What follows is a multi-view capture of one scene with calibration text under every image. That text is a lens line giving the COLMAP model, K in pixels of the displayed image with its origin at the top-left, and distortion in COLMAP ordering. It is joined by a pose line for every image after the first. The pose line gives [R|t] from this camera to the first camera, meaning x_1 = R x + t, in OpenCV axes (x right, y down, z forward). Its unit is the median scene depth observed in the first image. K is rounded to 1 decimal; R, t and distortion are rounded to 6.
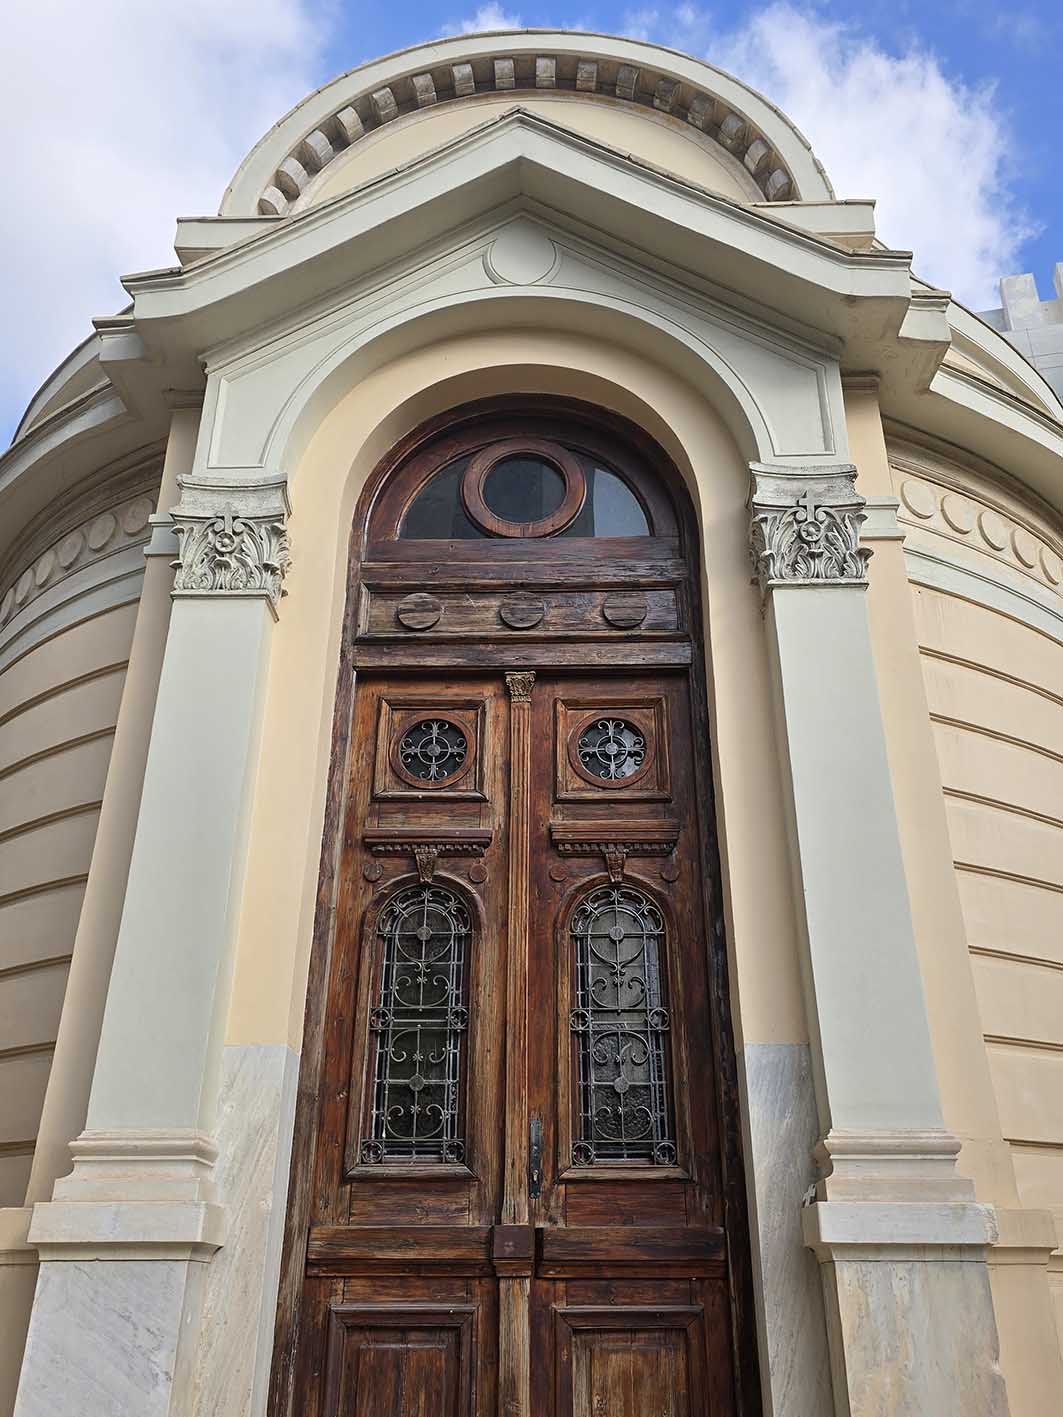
lens RADIAL K [[1224.6, 0, 525.7], [0, 1224.6, 713.2], [0, 0, 1]] dist [0.032000, -0.032049]
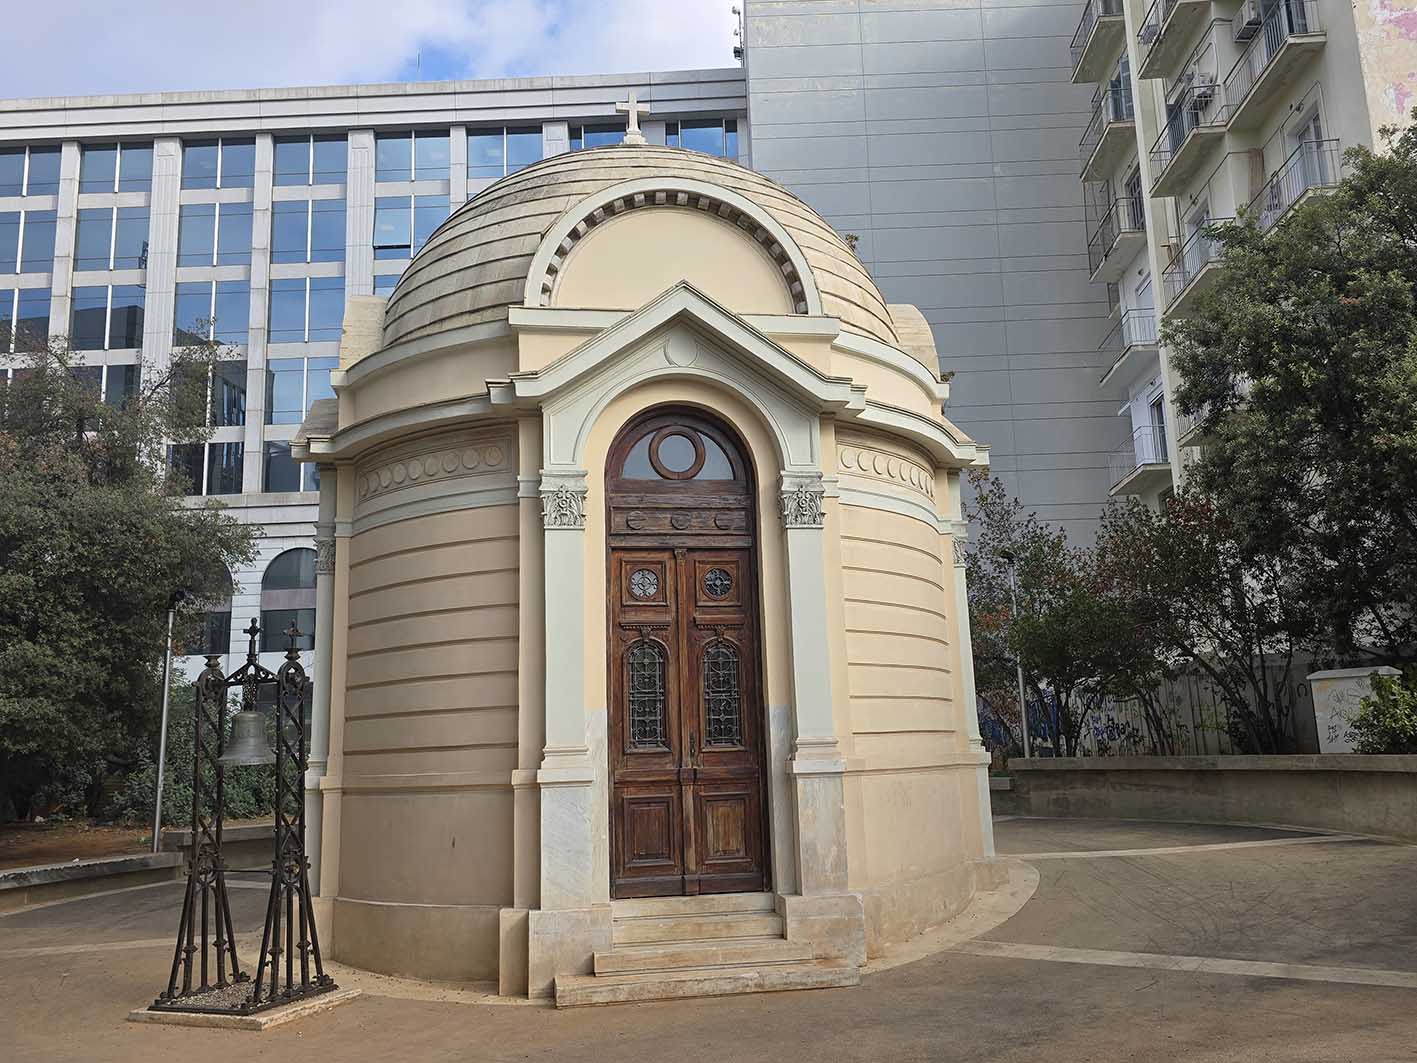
lens RADIAL K [[1224.6, 0, 712.2], [0, 1224.6, 530.9], [0, 0, 1]] dist [0.032000, -0.032049]
pose [[0.980857, 0.001112, 0.194728, -0.444579], [-0.052704, 0.964179, 0.259965, -0.752288], [-0.187464, -0.265251, 0.945780, -1.364859]]
